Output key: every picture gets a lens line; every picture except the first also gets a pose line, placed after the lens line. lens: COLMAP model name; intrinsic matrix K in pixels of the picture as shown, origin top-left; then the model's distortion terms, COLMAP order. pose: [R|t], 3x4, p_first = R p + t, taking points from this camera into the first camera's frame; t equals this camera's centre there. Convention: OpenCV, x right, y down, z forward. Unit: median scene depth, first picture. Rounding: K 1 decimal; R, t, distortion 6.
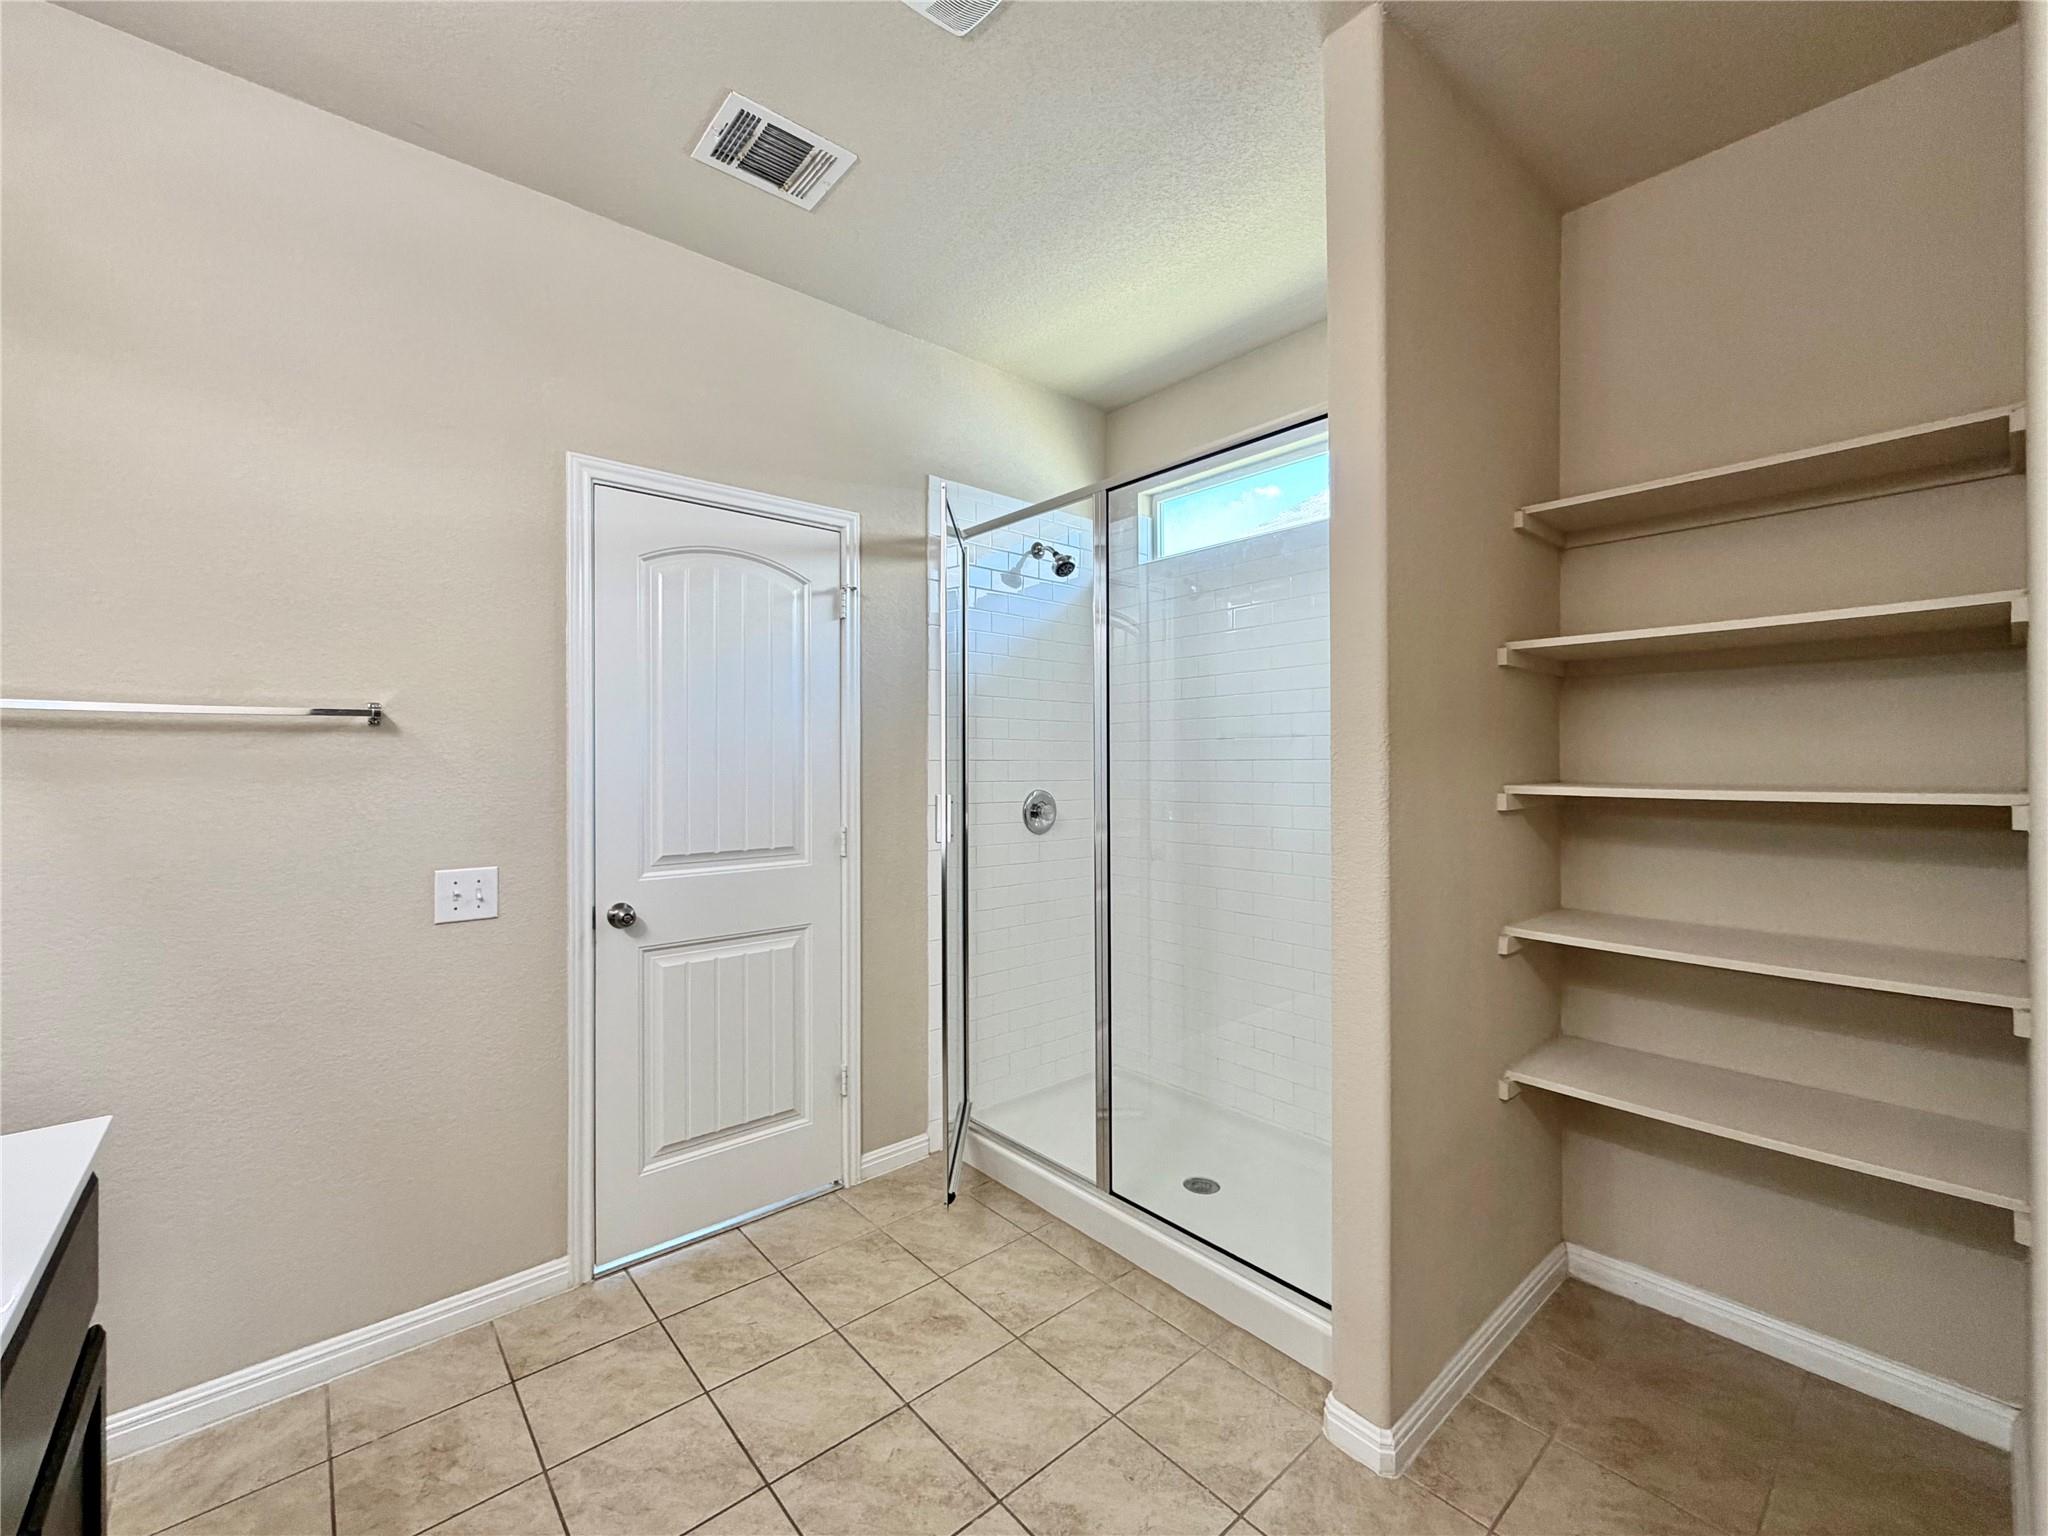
lens RADIAL K [[834.4, 0, 992.1], [0, 834.4, 767.2], [0, 0, 1]] dist [-0.000171, 0.000846]
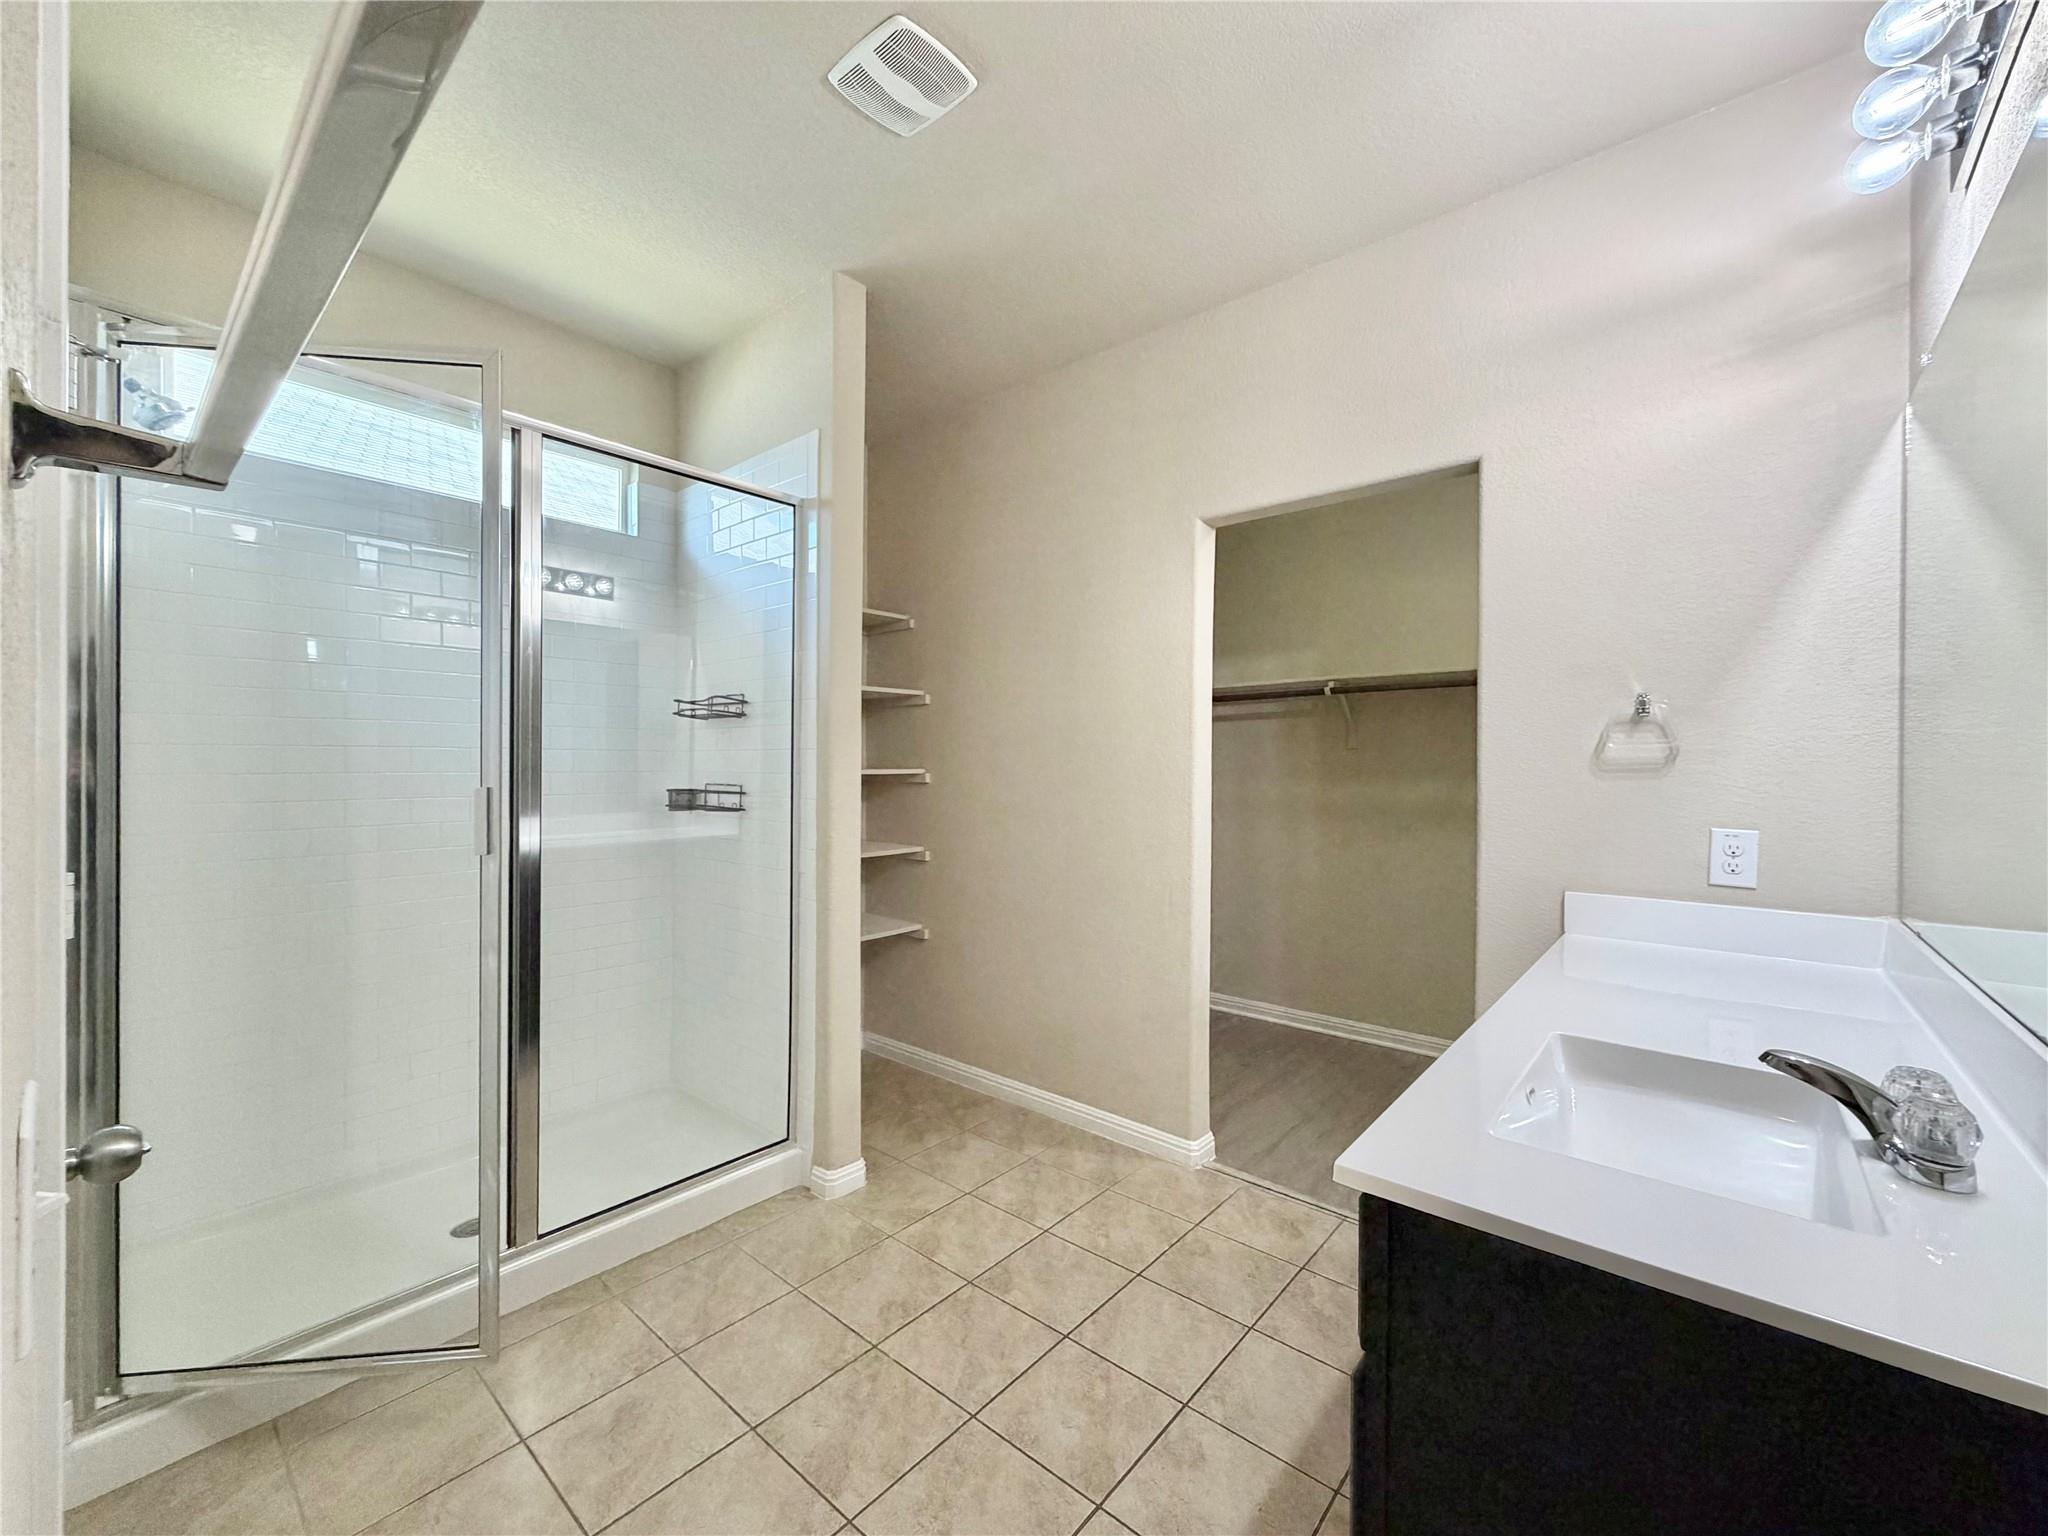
lens RADIAL K [[834.4, 0, 1023.8], [0, 834.4, 765.9], [0, 0, 1]] dist [-0.000171, 0.000846]
pose [[-0.172718, 0.006500, 0.984950, -0.915743], [-0.000172, 0.999978, -0.006629, 0.020481], [-0.984971, -0.001314, -0.172713, 0.728761]]
